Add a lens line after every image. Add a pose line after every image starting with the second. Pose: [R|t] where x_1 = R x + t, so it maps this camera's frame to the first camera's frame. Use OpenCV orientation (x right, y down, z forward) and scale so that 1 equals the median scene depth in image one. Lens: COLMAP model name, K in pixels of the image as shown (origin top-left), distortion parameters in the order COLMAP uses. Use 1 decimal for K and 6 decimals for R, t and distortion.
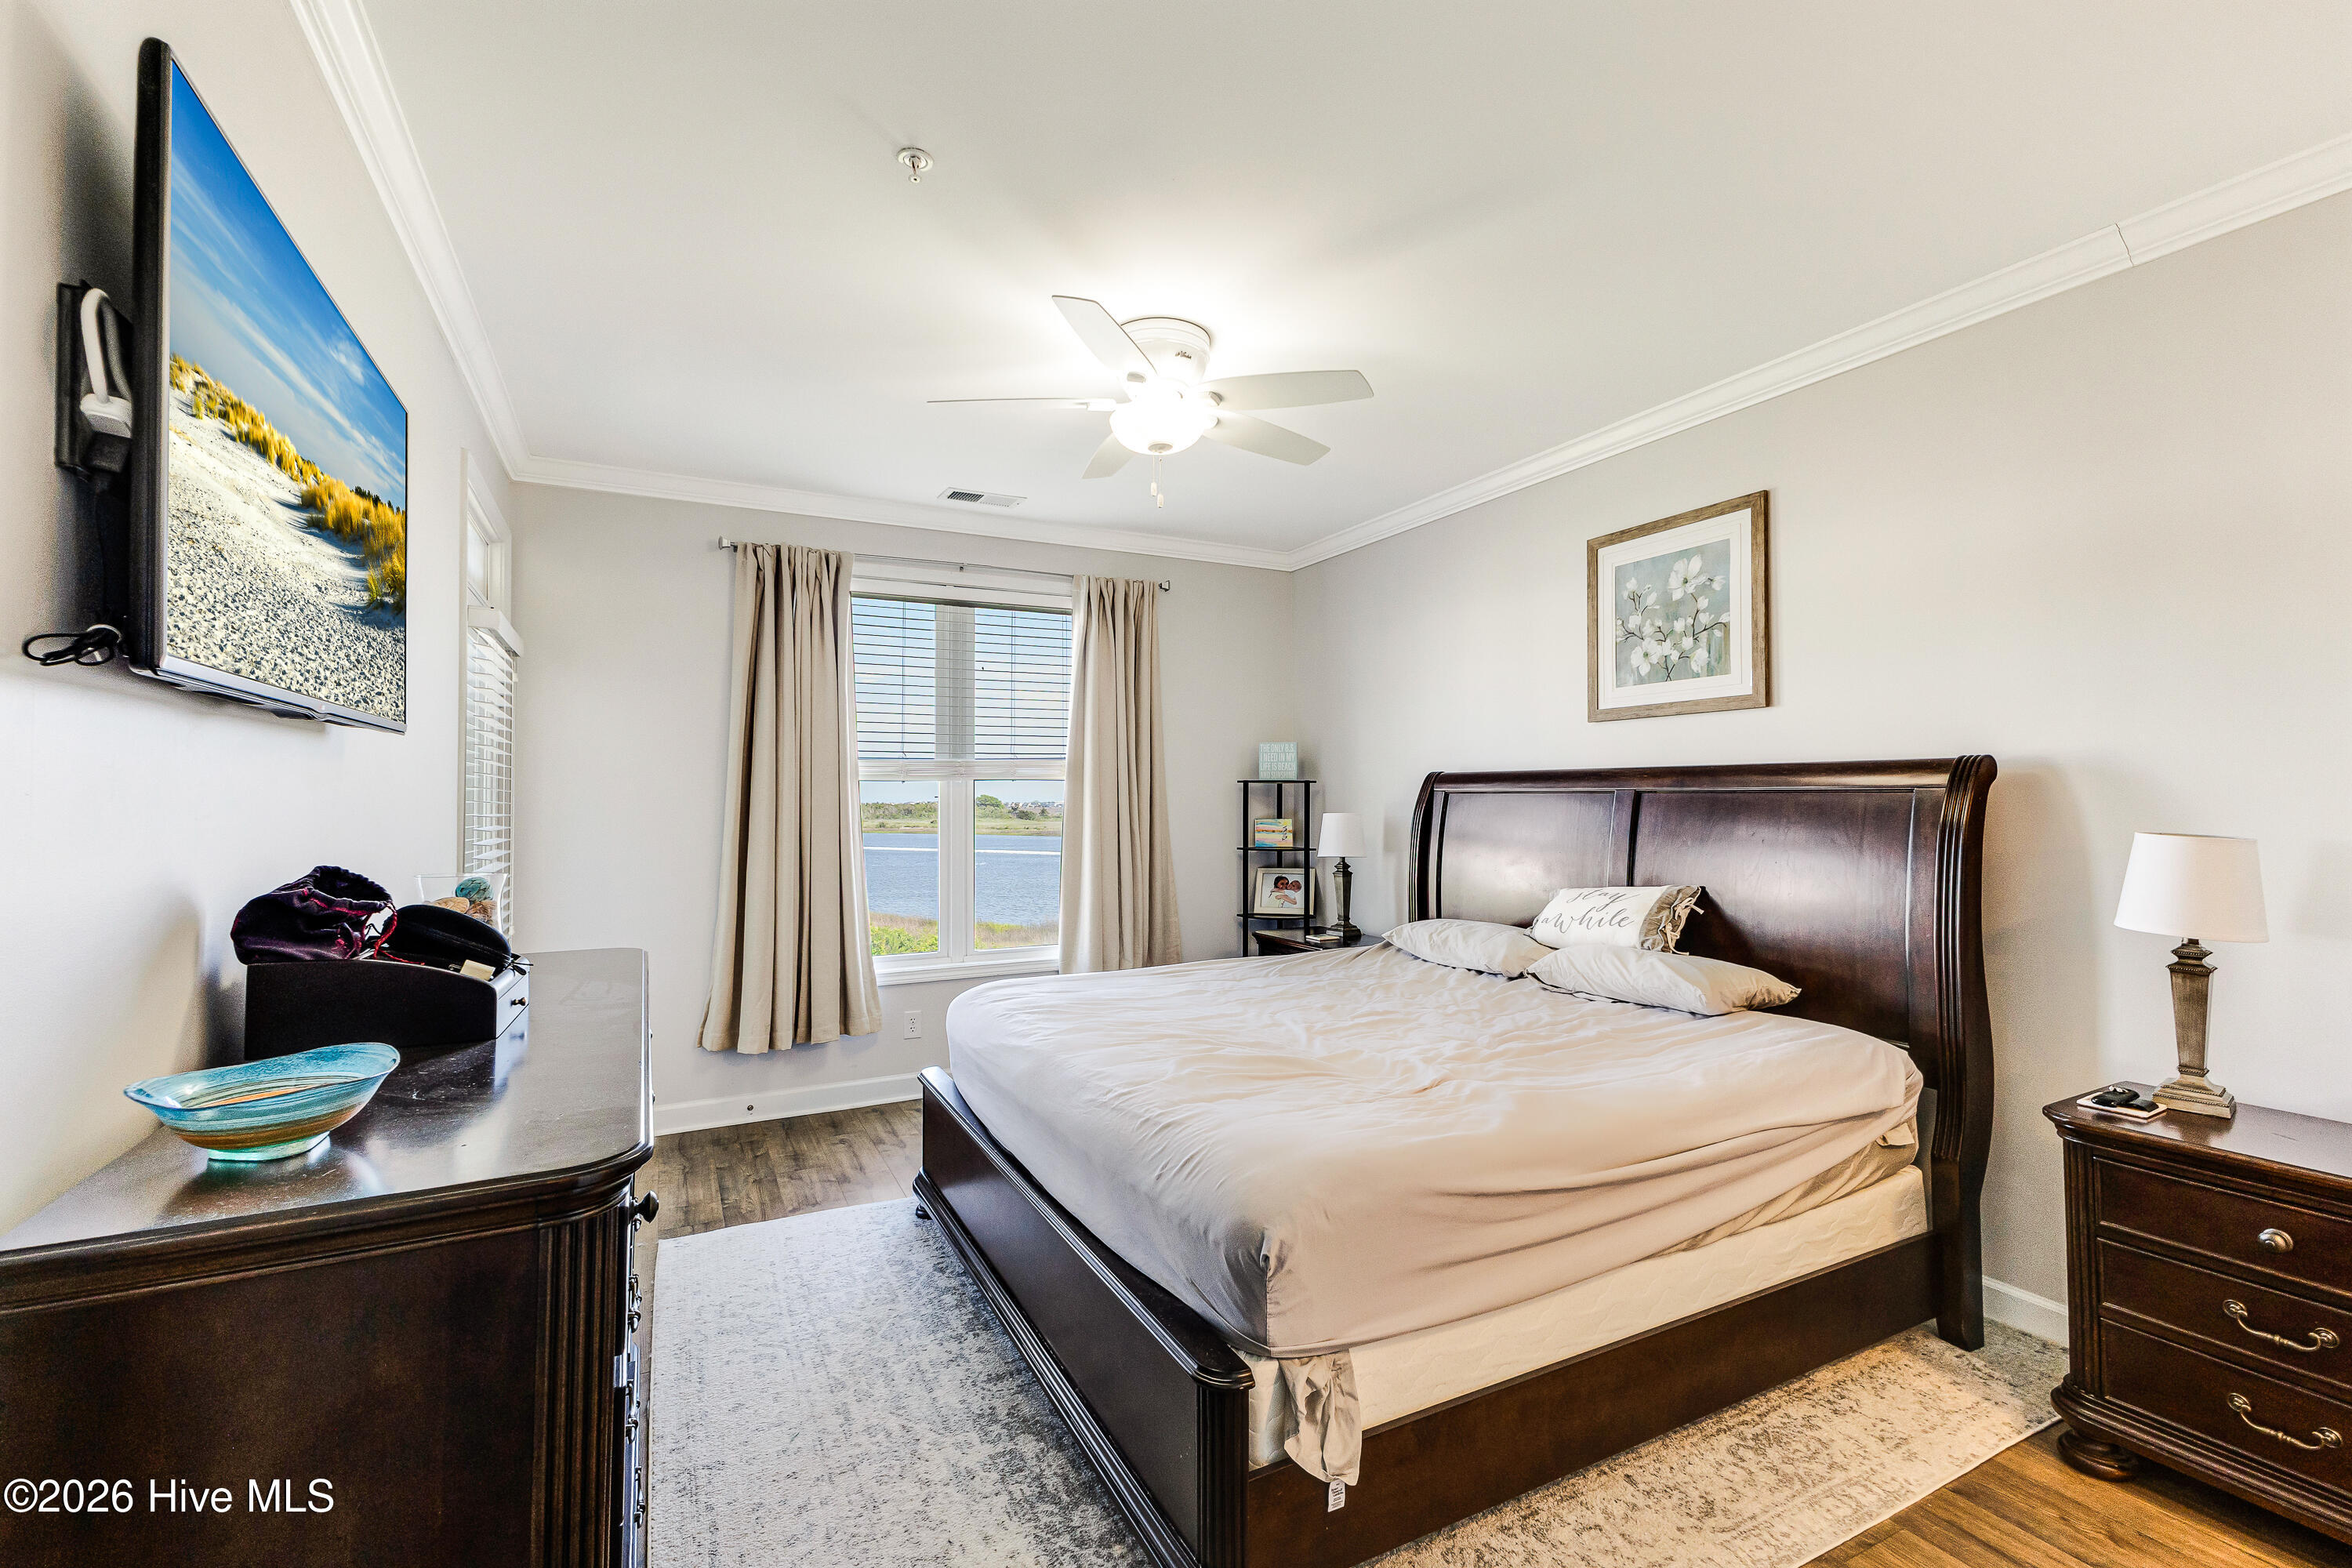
lens RADIAL K [[1047.4, 0, 1176.0], [0, 1047.4, 784.0], [0, 0, 1]] dist [0.000927, 0.000059]
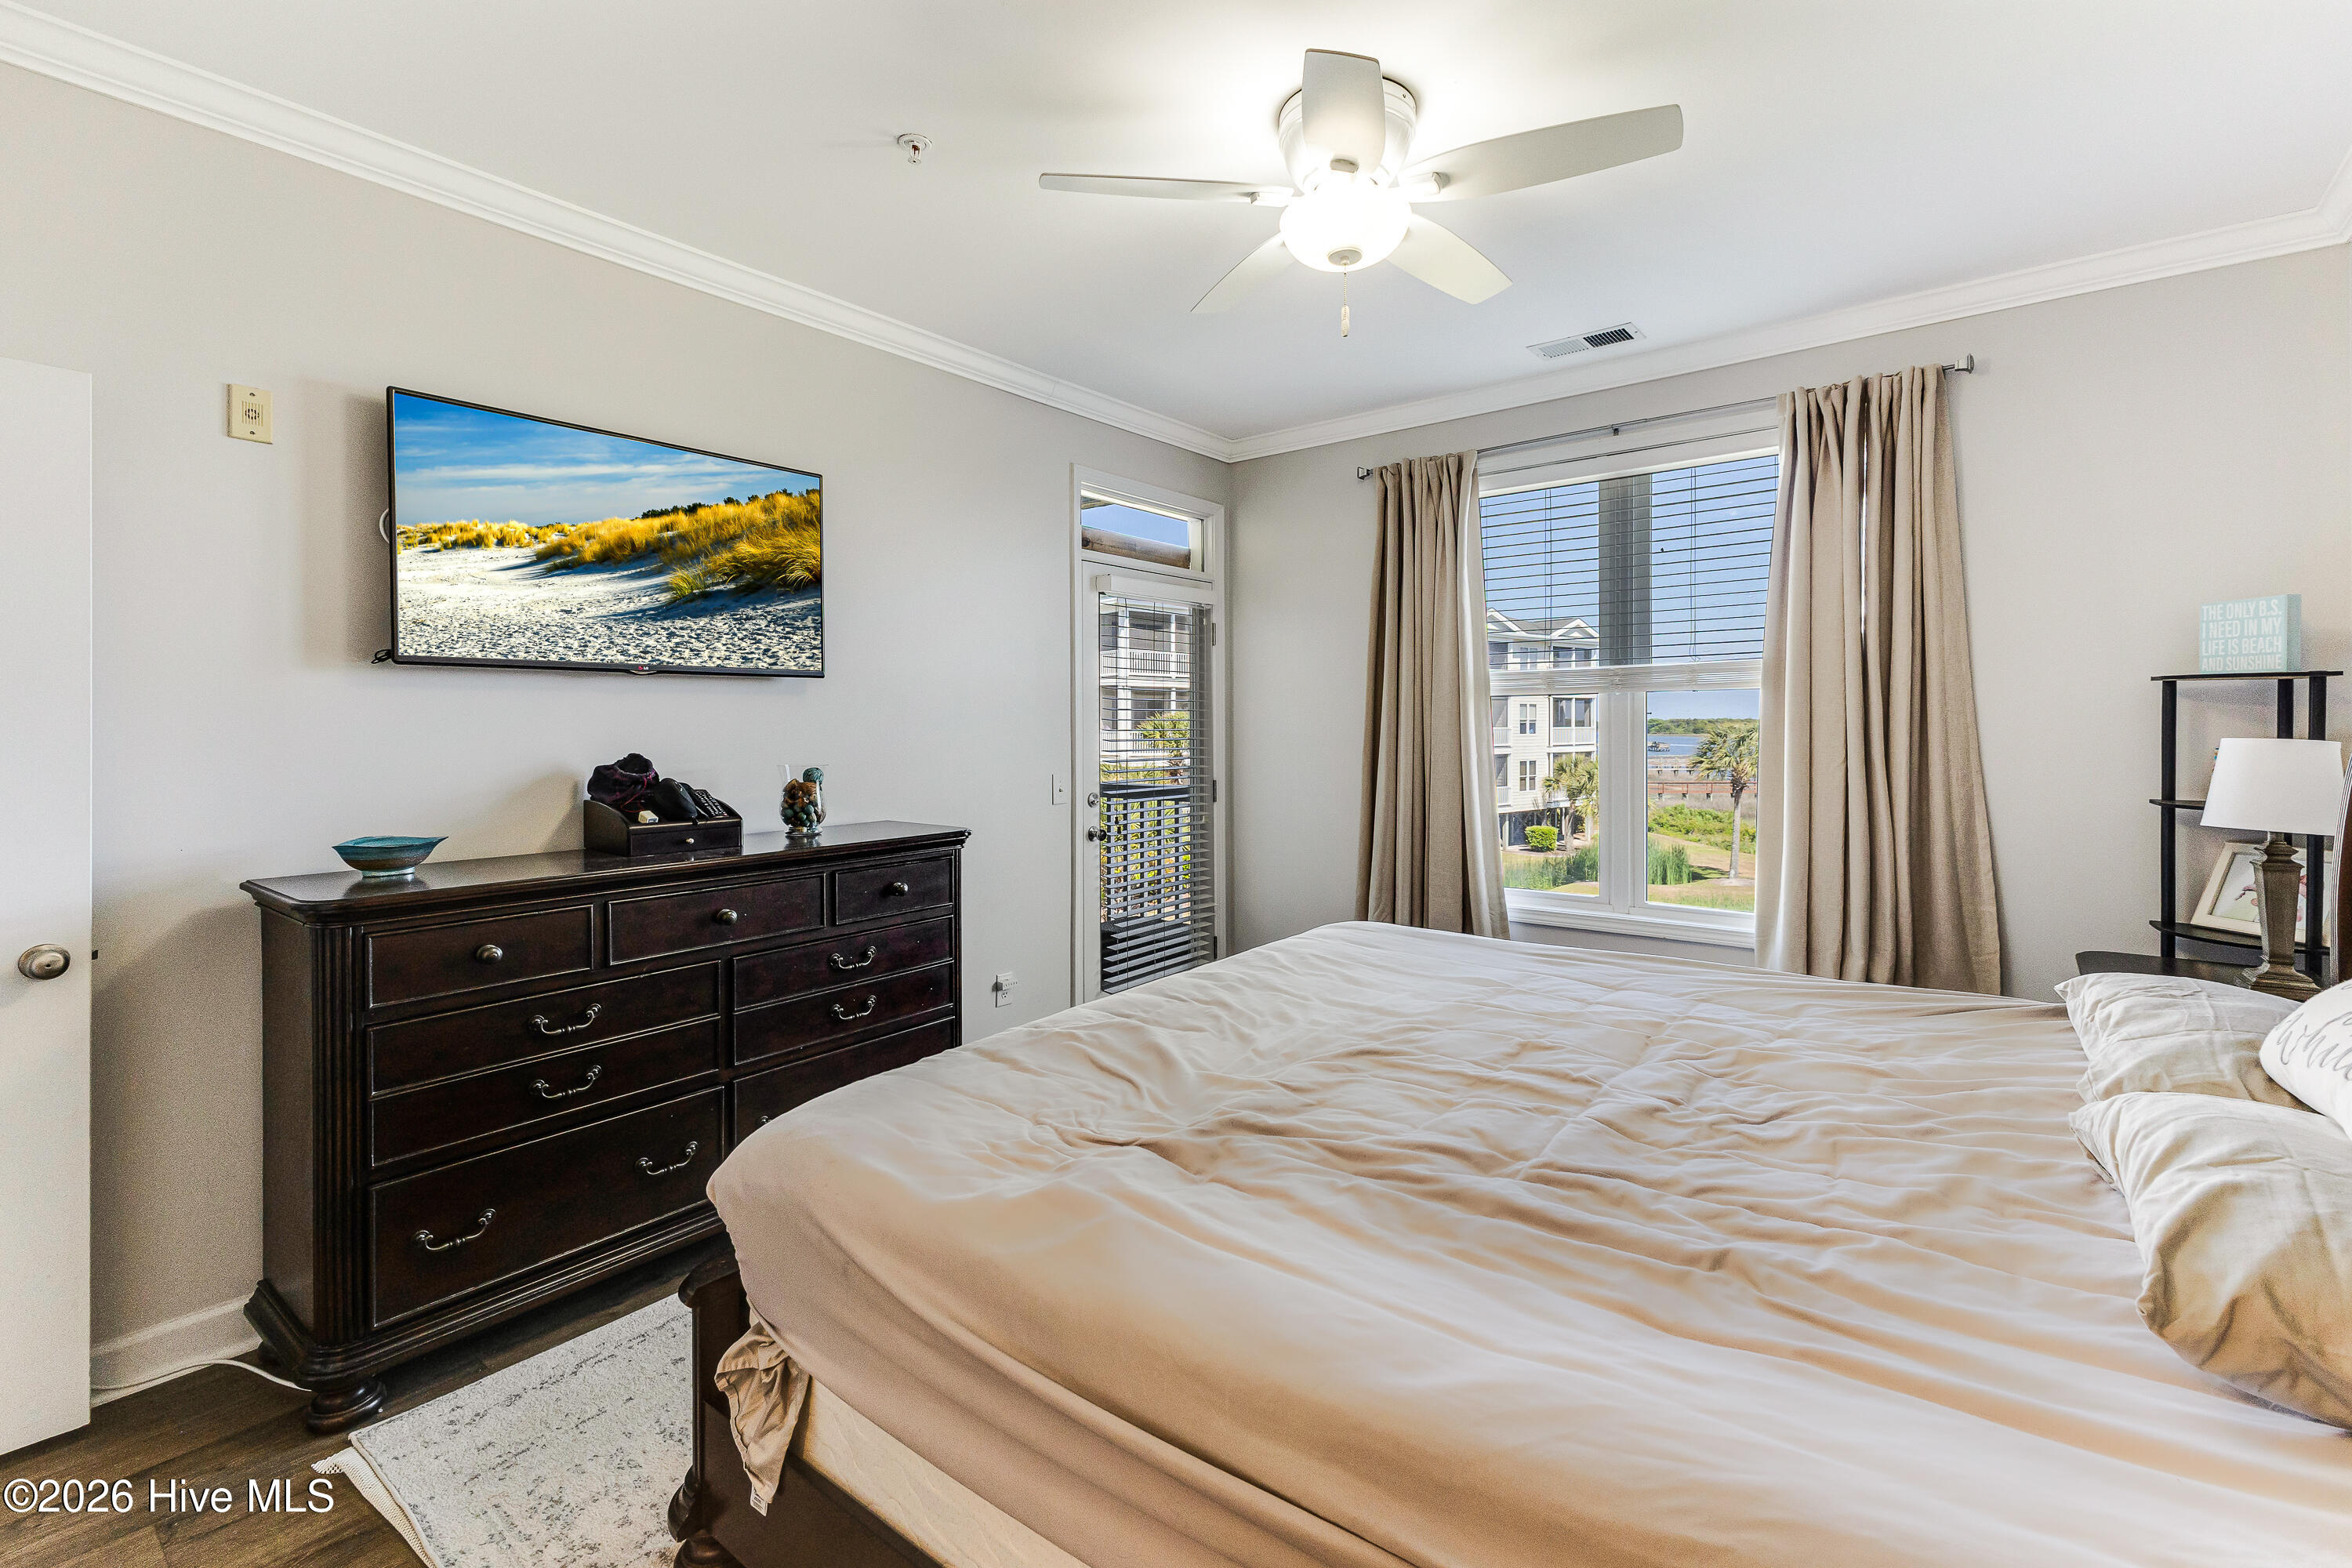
lens RADIAL K [[1037.7, 0, 1181.4], [0, 1037.7, 726.4], [0, 0, 1]] dist [0.017280, 0.000142]
pose [[0.407354, 0.004198, -0.913261, 0.412514], [0.016990, 0.999782, 0.012174, 0.008069], [0.913112, -0.020475, 0.407194, 0.369649]]
